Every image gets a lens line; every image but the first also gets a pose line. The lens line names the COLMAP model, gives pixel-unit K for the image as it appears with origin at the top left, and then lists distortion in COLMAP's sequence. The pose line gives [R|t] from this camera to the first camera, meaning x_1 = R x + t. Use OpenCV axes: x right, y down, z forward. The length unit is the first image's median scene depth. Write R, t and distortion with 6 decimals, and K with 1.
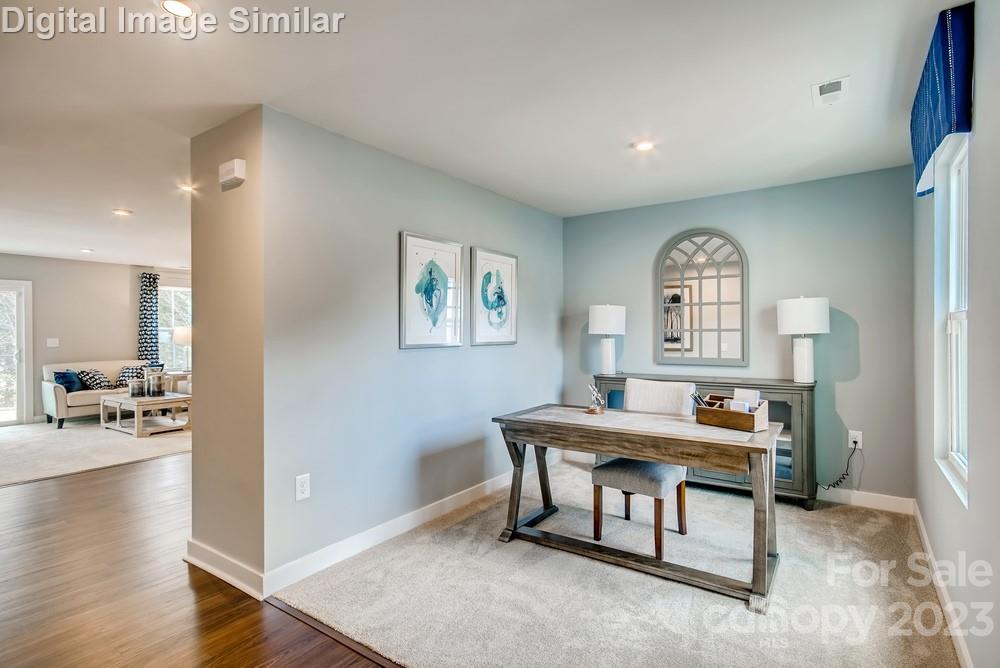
lens RADIAL K [[496.6, 0, 510.5], [0, 496.6, 332.0], [0, 0, 1]] dist [-0.024651, 0.019116]
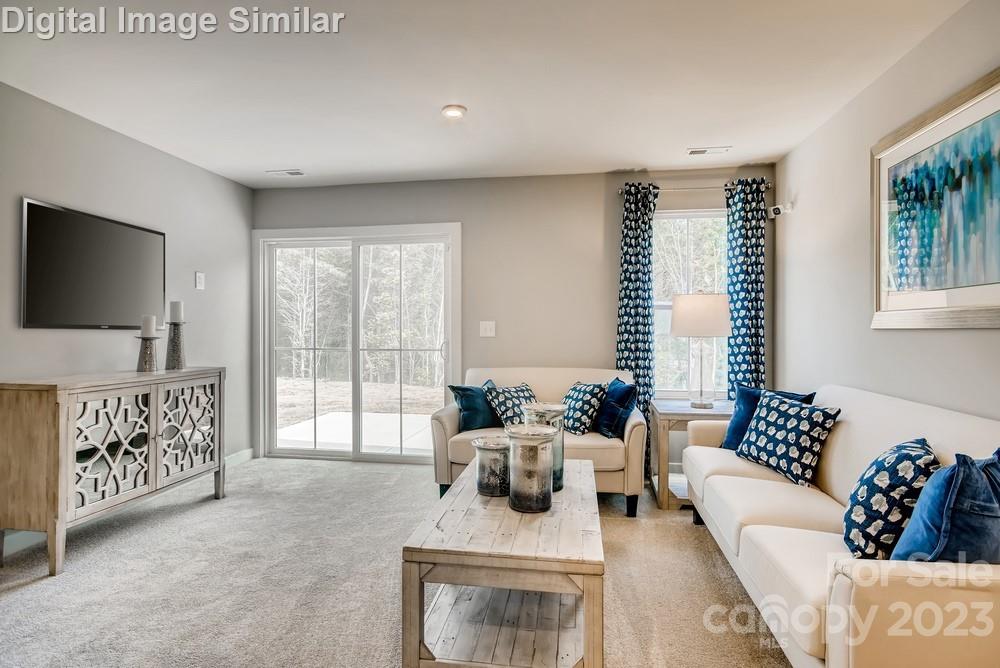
lens RADIAL K [[496.6, 0, 510.5], [0, 496.6, 332.0], [0, 0, 1]] dist [-0.024651, 0.019116]
pose [[0.437555, 0.012939, -0.899099, -0.424599], [-0.008084, 0.999913, 0.010456, 0.019528], [0.899155, 0.002694, 0.437621, 0.804483]]
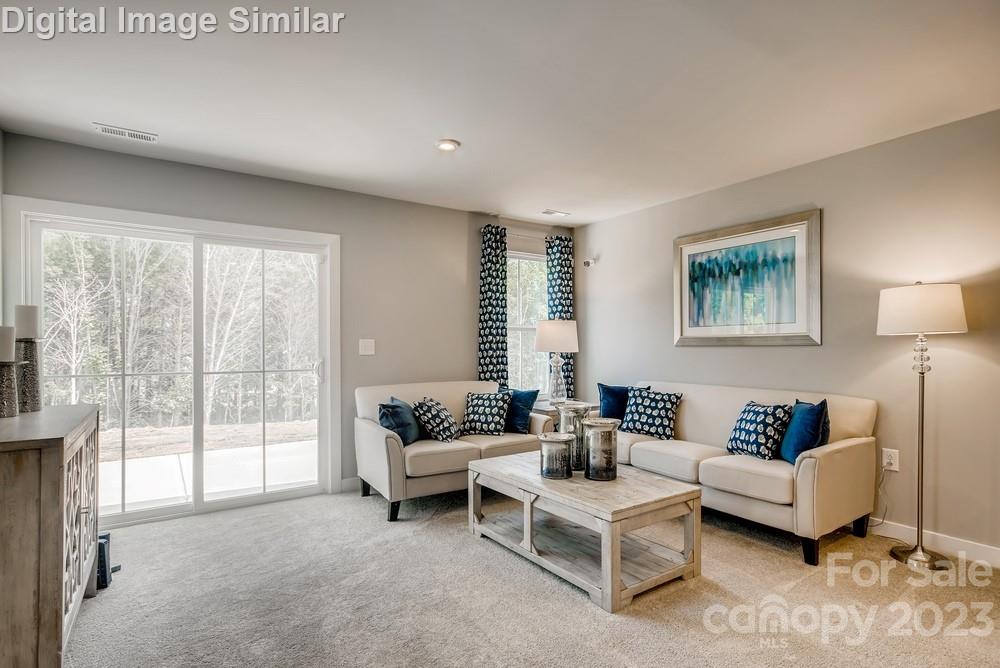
lens RADIAL K [[504.9, 0, 503.6], [0, 504.9, 348.5], [0, 0, 1]] dist [-0.015186, 0.000307]
pose [[0.934435, 0.007689, -0.356051, -0.604486], [-0.006608, 0.999969, 0.004253, 0.020476], [0.356073, -0.001622, 0.934457, 0.545143]]
